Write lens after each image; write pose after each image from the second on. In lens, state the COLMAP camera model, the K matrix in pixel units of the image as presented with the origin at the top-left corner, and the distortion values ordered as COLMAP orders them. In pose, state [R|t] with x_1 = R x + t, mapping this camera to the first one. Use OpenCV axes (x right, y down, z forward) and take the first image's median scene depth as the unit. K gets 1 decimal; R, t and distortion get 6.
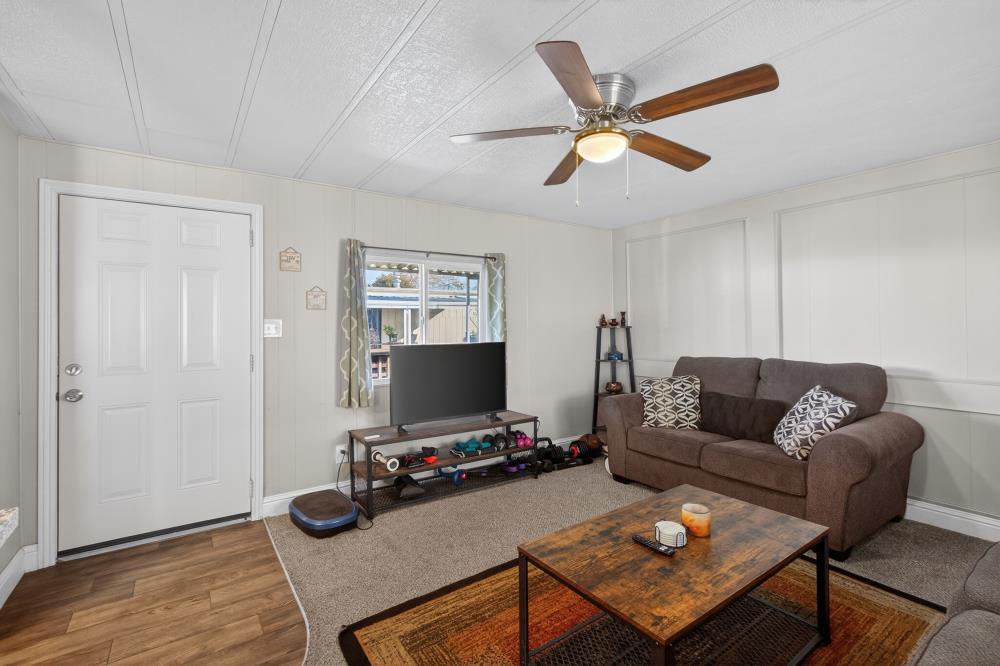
lens RADIAL K [[467.1, 0, 483.5], [0, 467.1, 319.3], [0, 0, 1]] dist [0.001031, 0.002861]
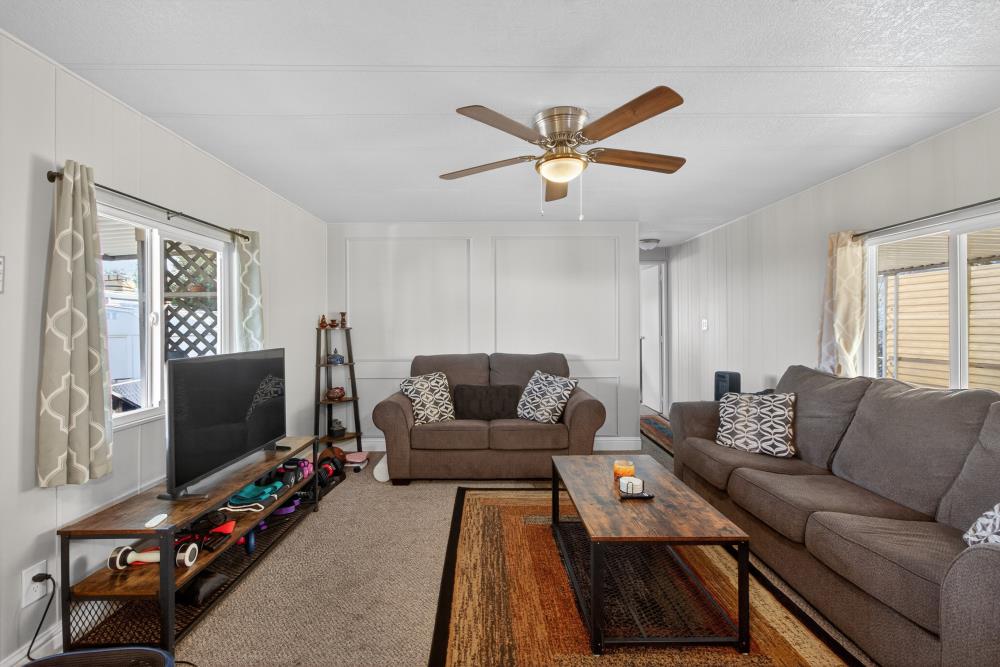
lens RADIAL K [[467.1, 0, 511.8], [0, 467.1, 320.1], [0, 0, 1]] dist [0.001031, 0.002861]
pose [[0.533181, 0.011672, 0.845920, -0.464977], [-0.011629, 0.999911, -0.006468, 0.002648], [-0.845921, -0.006388, 0.533270, 0.303282]]
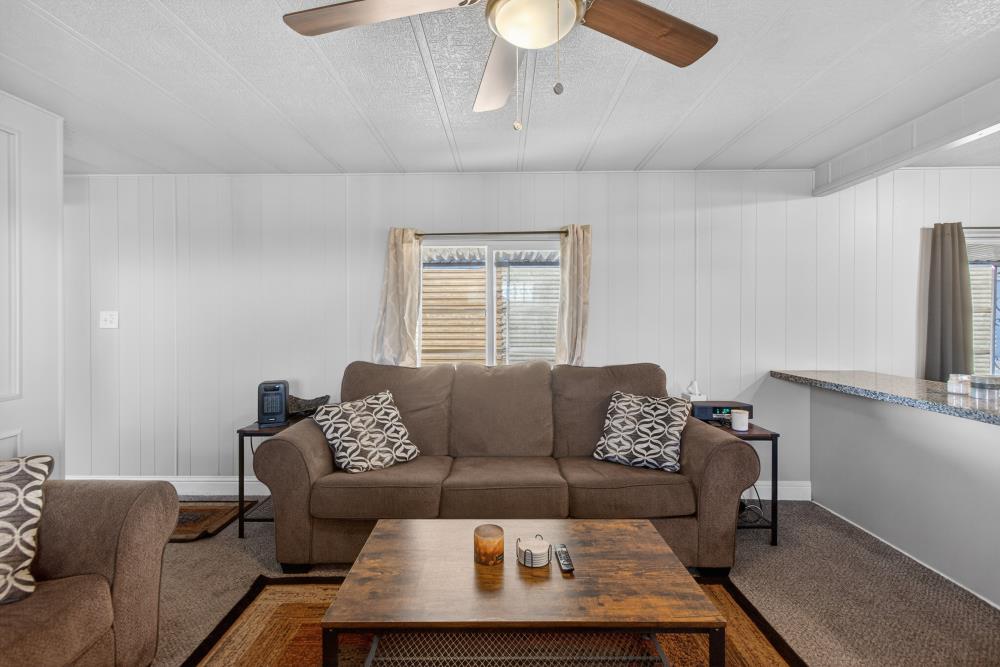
lens RADIAL K [[467.1, 0, 474.6], [0, 467.1, 314.6], [0, 0, 1]] dist [0.001031, 0.002861]
pose [[-0.812886, 0.011638, 0.582306, -0.019059], [0.004089, 0.999890, -0.014276, 0.008132], [-0.582408, -0.009224, -0.812844, 0.915040]]
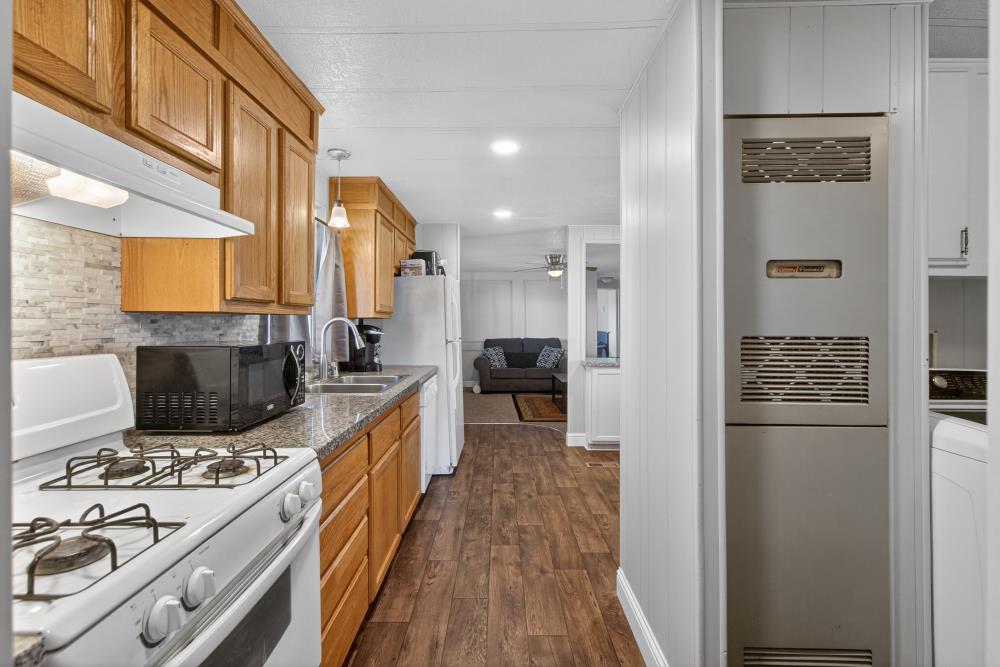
lens RADIAL K [[467.1, 0, 499.8], [0, 467.1, 327.6], [0, 0, 1]] dist [0.001031, 0.002861]
pose [[0.564435, 0.000522, 0.825477, -1.701919], [-0.012097, 0.999898, 0.007639, 0.010734], [-0.825389, -0.014298, 0.564384, -0.365964]]
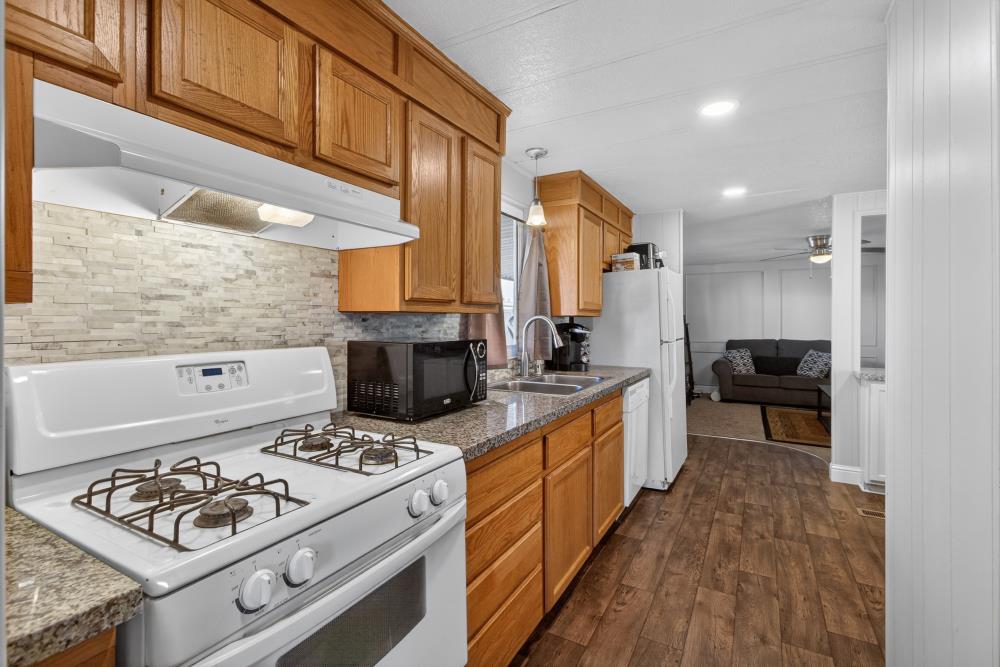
lens RADIAL K [[467.1, 0, 490.2], [0, 467.1, 323.9], [0, 0, 1]] dist [0.001031, 0.002861]
pose [[0.901820, 0.007104, 0.432054, -1.615936], [-0.013069, 0.999856, 0.010838, 0.009237], [-0.431914, -0.015420, 0.901783, -0.379345]]
